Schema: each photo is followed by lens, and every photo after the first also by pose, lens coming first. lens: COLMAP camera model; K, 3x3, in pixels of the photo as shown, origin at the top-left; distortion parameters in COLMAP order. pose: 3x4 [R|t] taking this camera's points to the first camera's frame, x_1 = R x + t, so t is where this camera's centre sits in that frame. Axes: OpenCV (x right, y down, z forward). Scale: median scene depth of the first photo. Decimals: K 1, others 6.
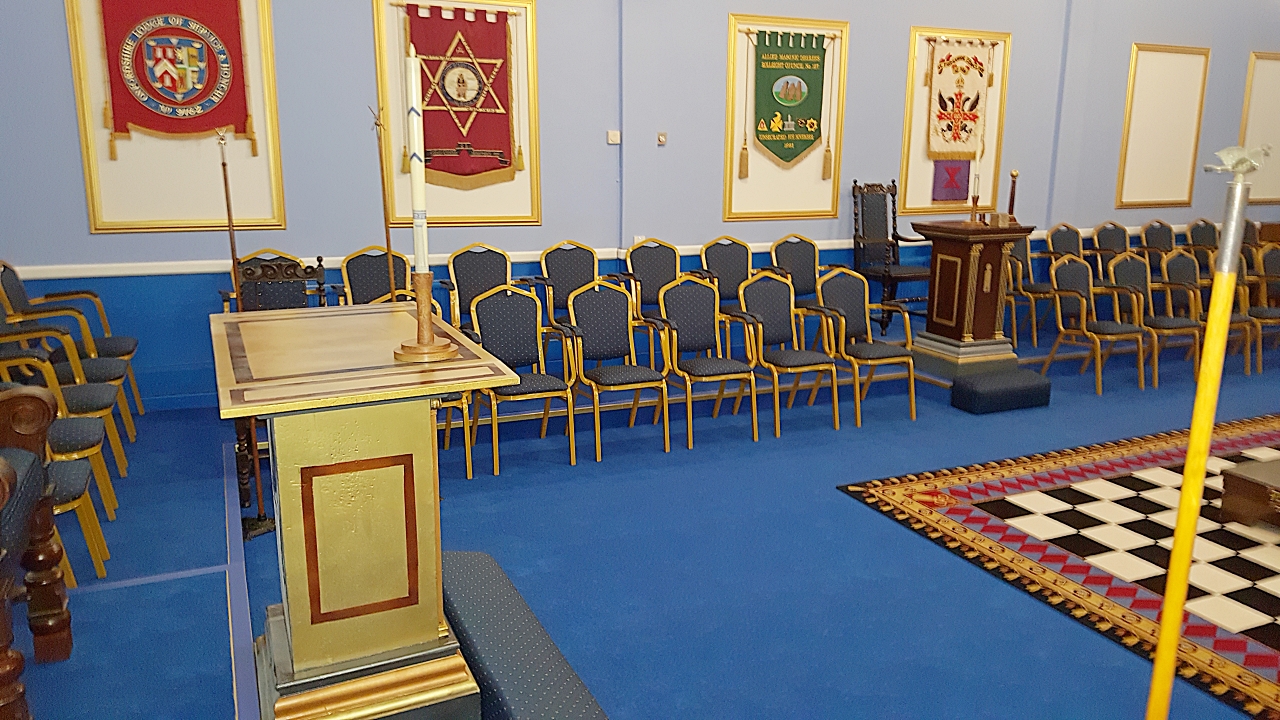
lens RADIAL K [[986.1, 0, 670.8], [0, 986.1, 338.0], [0, 0, 1]] dist [0.162772, -0.335591]
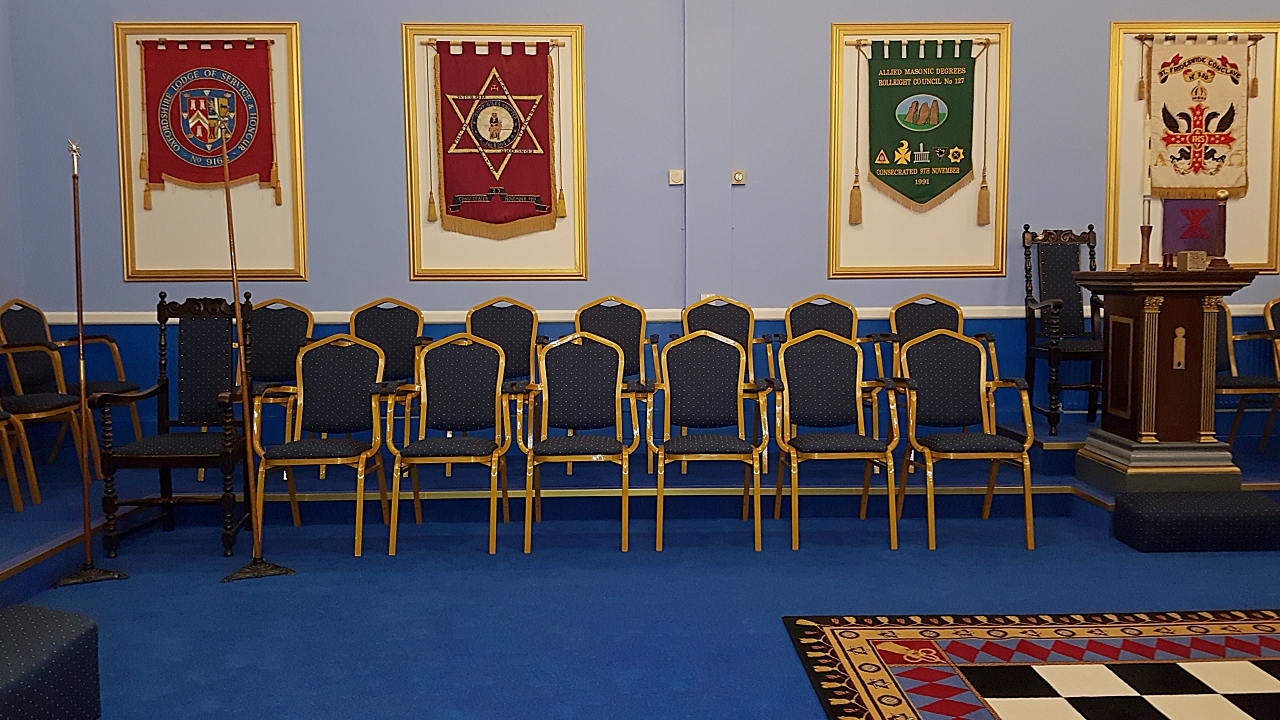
lens RADIAL K [[1024.5, 0, 640.2], [0, 1024.5, 336.8], [0, 0, 1]] dist [0.087631, -0.140253]
pose [[0.910317, 0.006194, -0.413865, 0.269135], [-0.060533, 0.991130, -0.118312, 0.035694], [0.409461, 0.132754, 0.902617, 0.216661]]
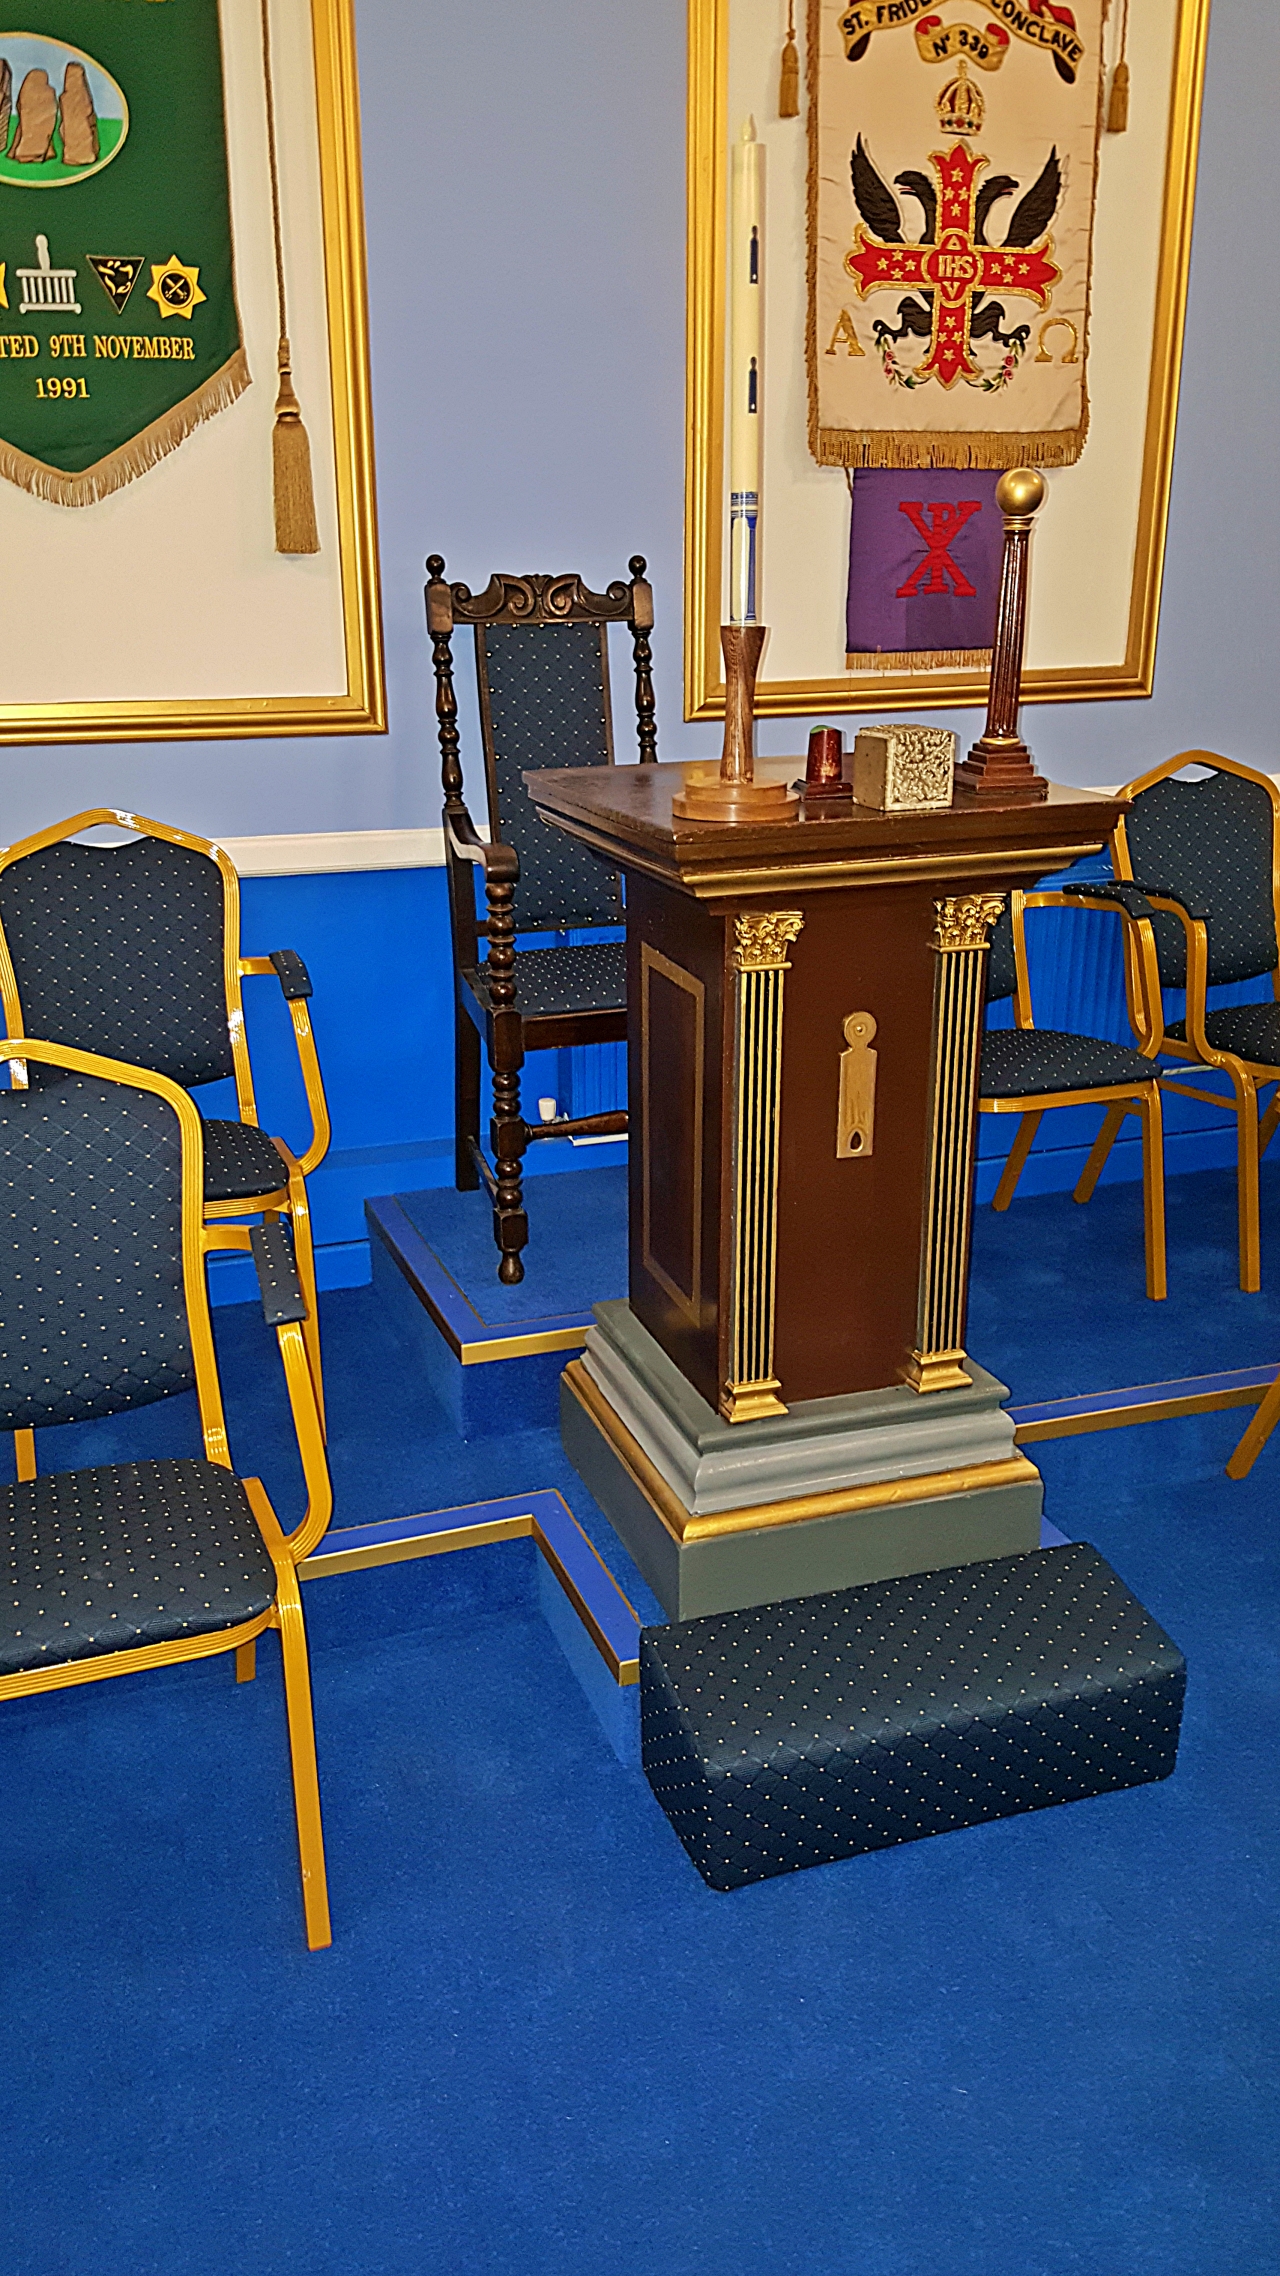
lens RADIAL K [[1821.7, 0, 640.0], [0, 1821.7, 1138.0], [0, 0, 1]] dist [0.087631, -0.140253]
pose [[0.994249, 0.014222, -0.106148, 0.305423], [-0.000623, 0.991895, 0.127059, -0.091046], [0.107095, -0.126262, 0.986199, 0.644787]]
